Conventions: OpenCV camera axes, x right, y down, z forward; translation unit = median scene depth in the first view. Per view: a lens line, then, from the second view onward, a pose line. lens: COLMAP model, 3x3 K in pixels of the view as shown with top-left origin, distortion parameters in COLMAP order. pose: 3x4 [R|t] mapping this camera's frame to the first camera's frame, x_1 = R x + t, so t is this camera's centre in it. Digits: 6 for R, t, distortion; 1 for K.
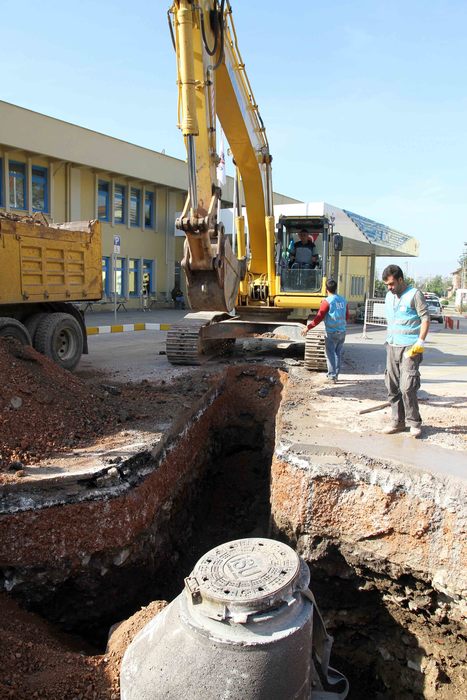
lens RADIAL K [[528.0, 0, 239.7], [0, 528.0, 345.9], [0, 0, 1]] dist [-0.033106, 0.001862]
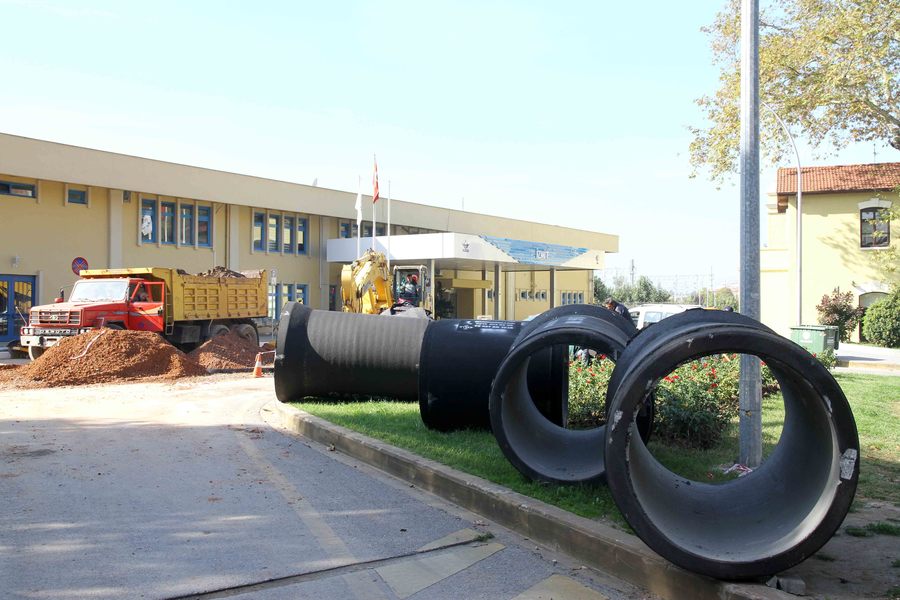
lens RADIAL K [[949.8, 0, 451.9], [0, 949.8, 298.5], [0, 0, 1]] dist [0.026939, 0.000000]
pose [[0.999179, -0.025165, -0.031755, 0.920298], [0.021025, 0.991986, -0.124586, 0.517504], [0.034635, 0.123816, 0.991701, -4.281091]]
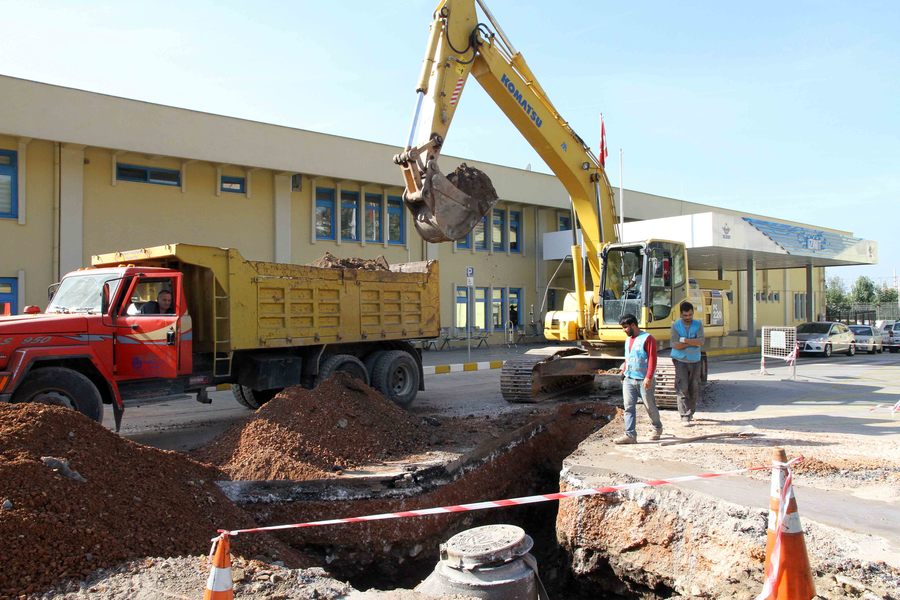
lens RADIAL K [[678.9, 0, 448.8], [0, 678.9, 298.6], [0, 0, 1]] dist [-0.033106, 0.001862]
pose [[0.953080, -0.041900, -0.299803, 0.308156], [0.000802, 0.990721, -0.135911, 0.033885], [0.302716, 0.129294, 0.944270, -0.480072]]
